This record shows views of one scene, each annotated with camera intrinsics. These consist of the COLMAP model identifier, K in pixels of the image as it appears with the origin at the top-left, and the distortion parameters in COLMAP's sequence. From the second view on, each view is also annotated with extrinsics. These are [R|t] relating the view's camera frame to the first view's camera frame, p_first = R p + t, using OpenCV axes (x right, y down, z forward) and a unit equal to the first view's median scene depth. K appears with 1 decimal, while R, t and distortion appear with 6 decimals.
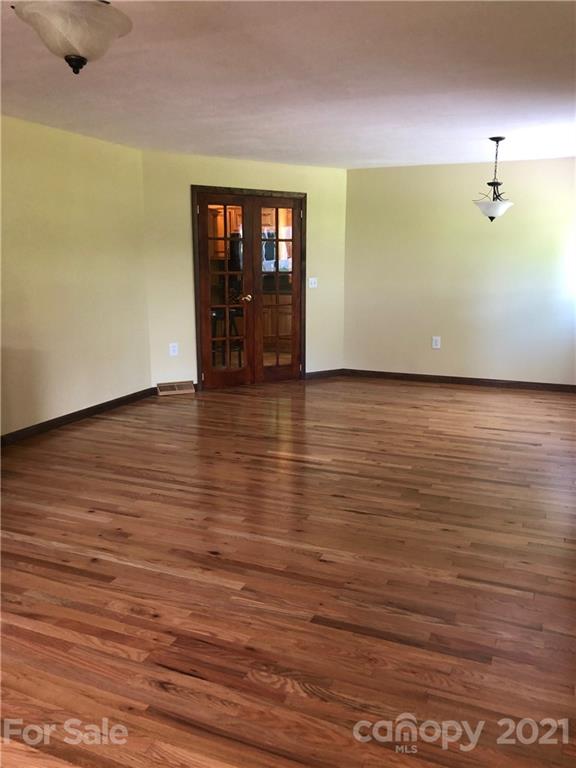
lens RADIAL K [[632.4, 0, 288.0], [0, 632.4, 384.0], [0, 0, 1]] dist [0.077764, -0.150894]
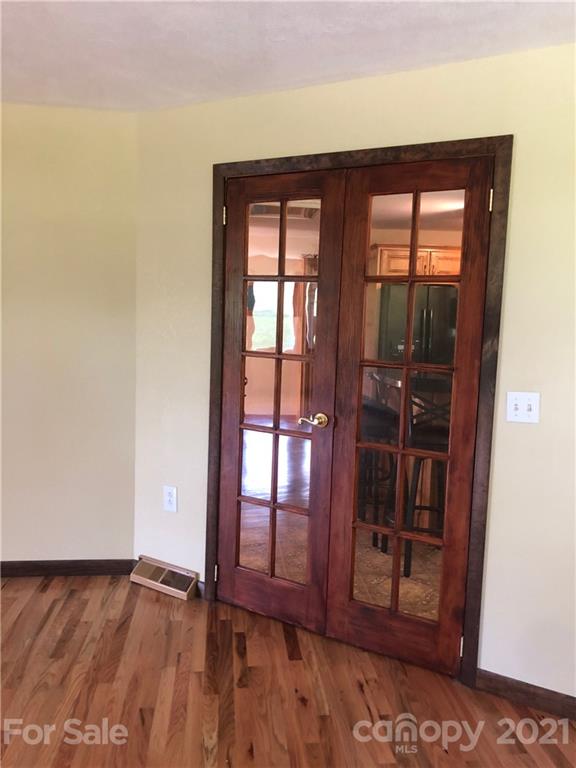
lens RADIAL K [[632.4, 0, 288.0], [0, 632.4, 384.0], [0, 0, 1]] dist [0.077764, -0.150894]
pose [[0.490760, 0.118791, -0.863159, 0.221449], [-0.196958, 0.980144, 0.022908, -0.133891], [0.848741, 0.158764, 0.504412, 0.630965]]
